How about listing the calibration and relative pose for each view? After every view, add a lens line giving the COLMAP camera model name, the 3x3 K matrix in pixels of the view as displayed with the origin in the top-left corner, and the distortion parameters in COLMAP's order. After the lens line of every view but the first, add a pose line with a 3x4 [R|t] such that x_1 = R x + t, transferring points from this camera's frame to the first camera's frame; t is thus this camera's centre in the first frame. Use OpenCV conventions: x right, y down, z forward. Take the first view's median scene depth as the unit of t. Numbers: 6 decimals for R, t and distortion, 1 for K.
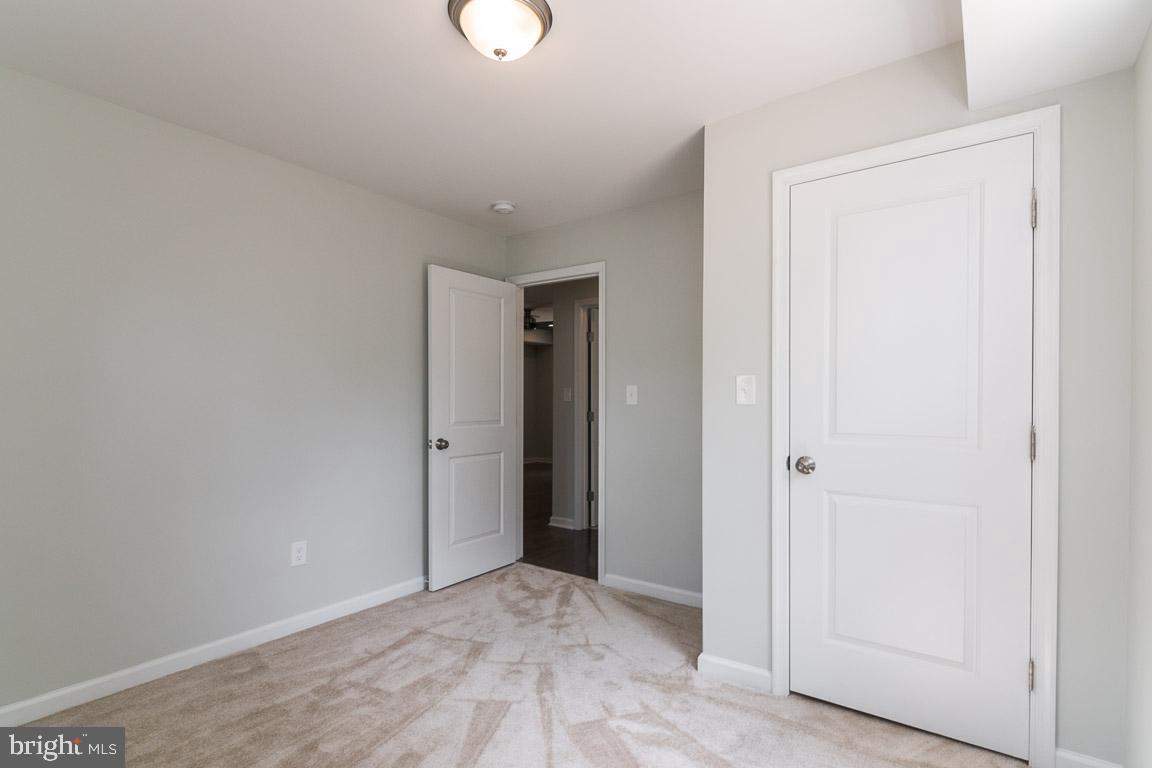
lens RADIAL K [[550.7, 0, 601.6], [0, 550.7, 407.1], [0, 0, 1]] dist [0.000855, -0.001360]
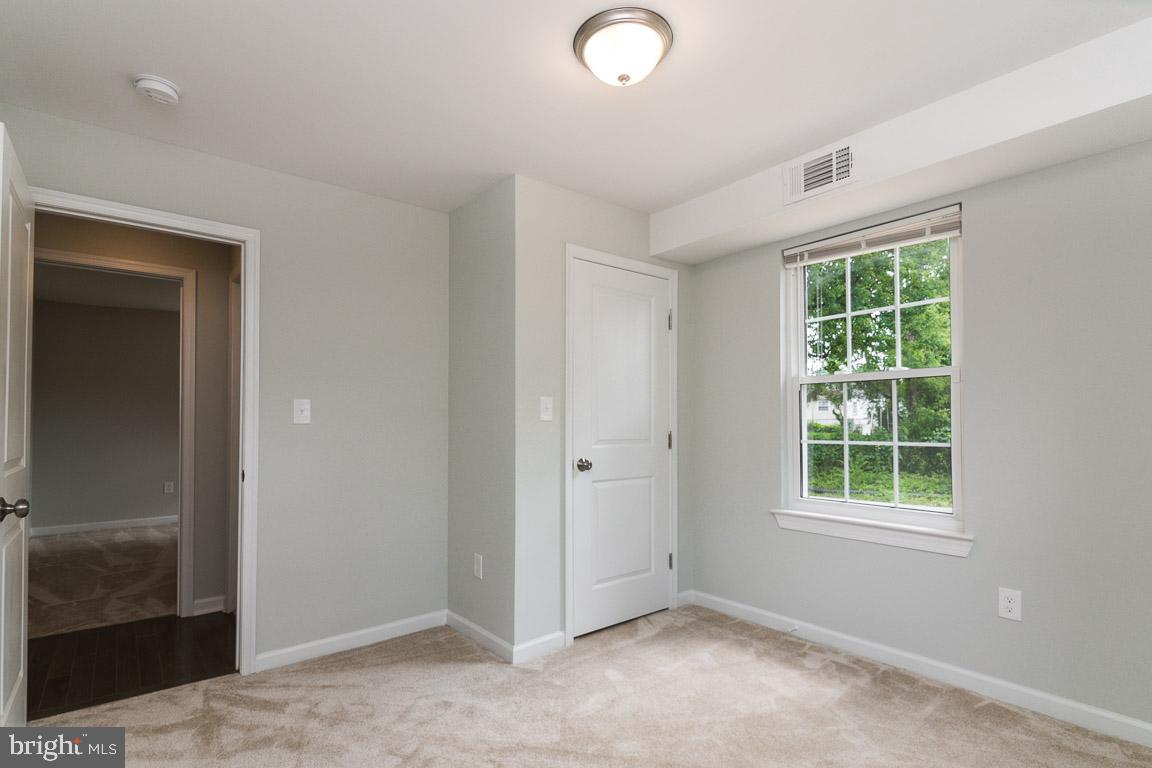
lens RADIAL K [[545.2, 0, 572.3], [0, 545.2, 422.9], [0, 0, 1]] dist [0.000214, -0.000143]
pose [[0.280116, -0.002862, 0.959962, -0.796002], [0.012069, 0.999927, -0.000540, -0.000425], [-0.959890, 0.011738, 0.280130, 0.548096]]
